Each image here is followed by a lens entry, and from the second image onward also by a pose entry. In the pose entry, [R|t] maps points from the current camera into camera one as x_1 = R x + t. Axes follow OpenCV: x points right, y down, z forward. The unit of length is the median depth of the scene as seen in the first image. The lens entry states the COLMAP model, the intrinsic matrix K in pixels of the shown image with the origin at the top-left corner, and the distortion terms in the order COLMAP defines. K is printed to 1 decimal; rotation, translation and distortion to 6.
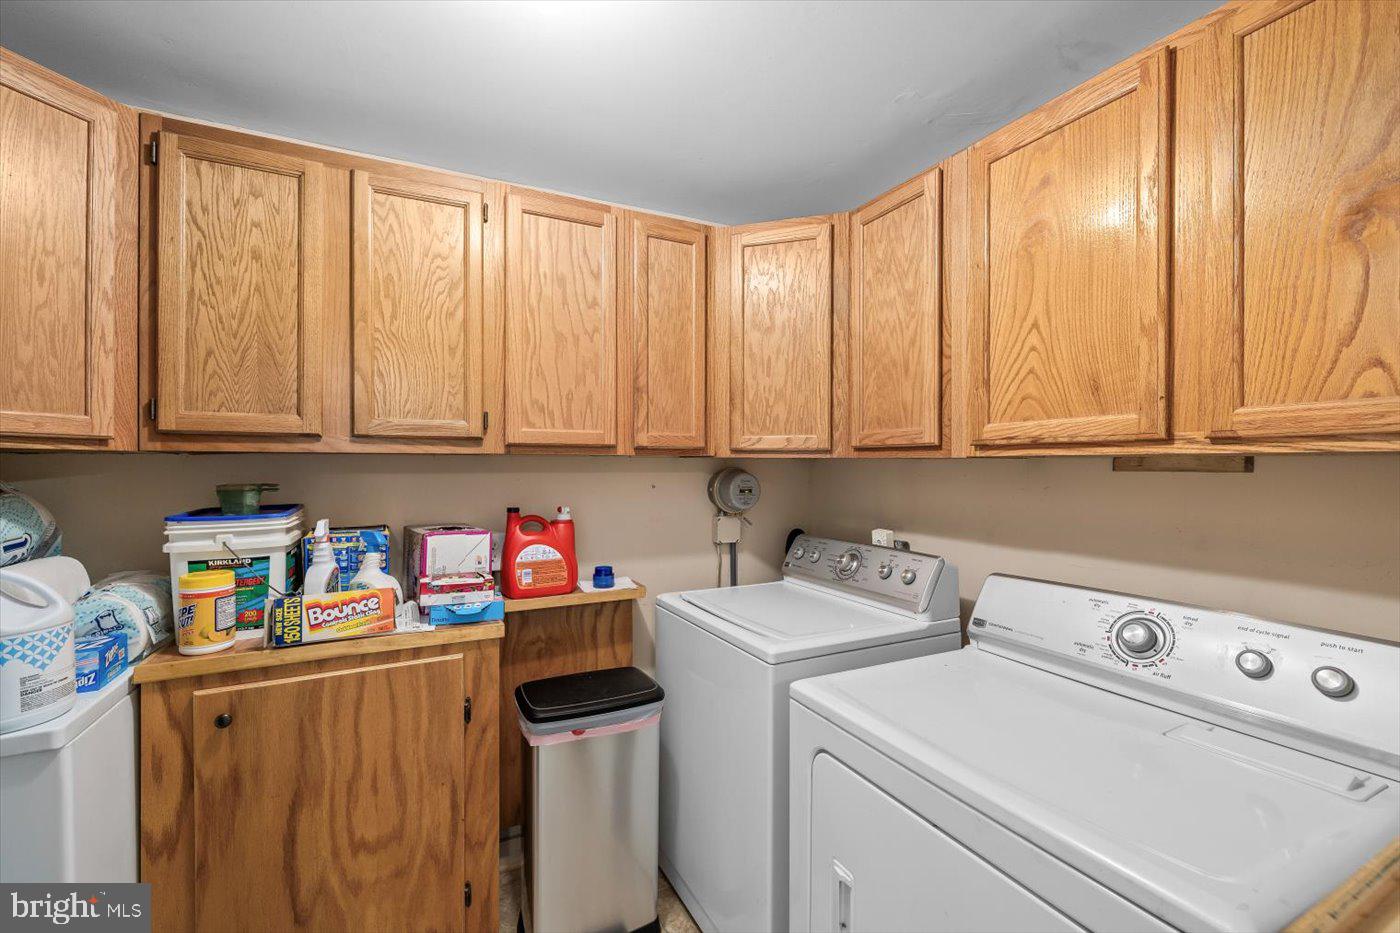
lens RADIAL K [[590.8, 0, 695.8], [0, 590.8, 466.1], [0, 0, 1]] dist [-0.000595, -0.000525]
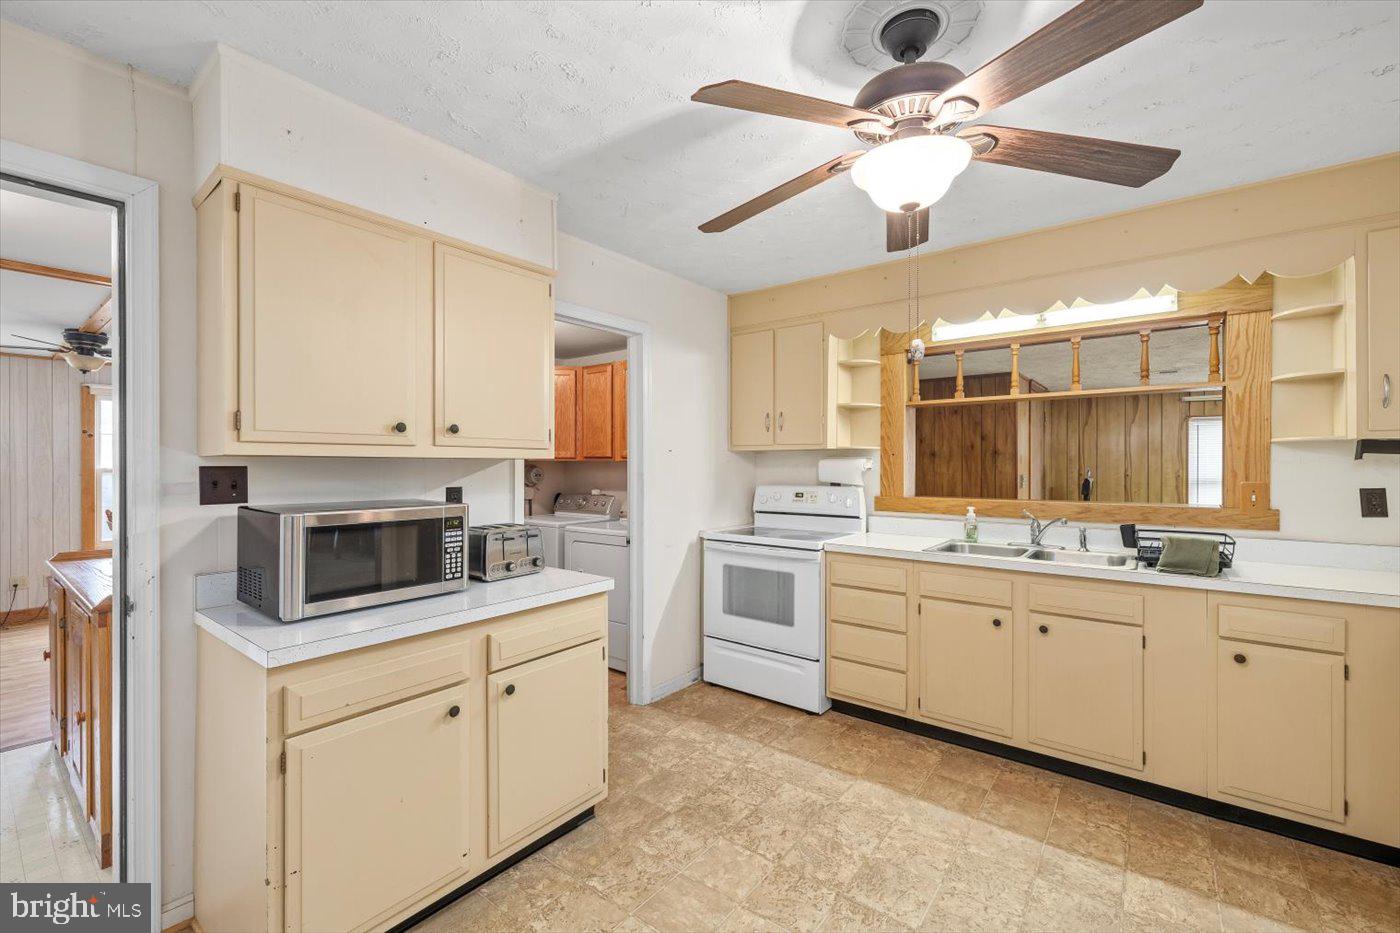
lens RADIAL K [[590.8, 0, 696.8], [0, 590.8, 468.9], [0, 0, 1]] dist [-0.000595, -0.000525]
pose [[0.904280, -0.003381, 0.426927, -0.386290], [0.000949, 0.999982, 0.005910, 0.006108], [-0.426940, -0.004939, 0.904267, -1.530789]]
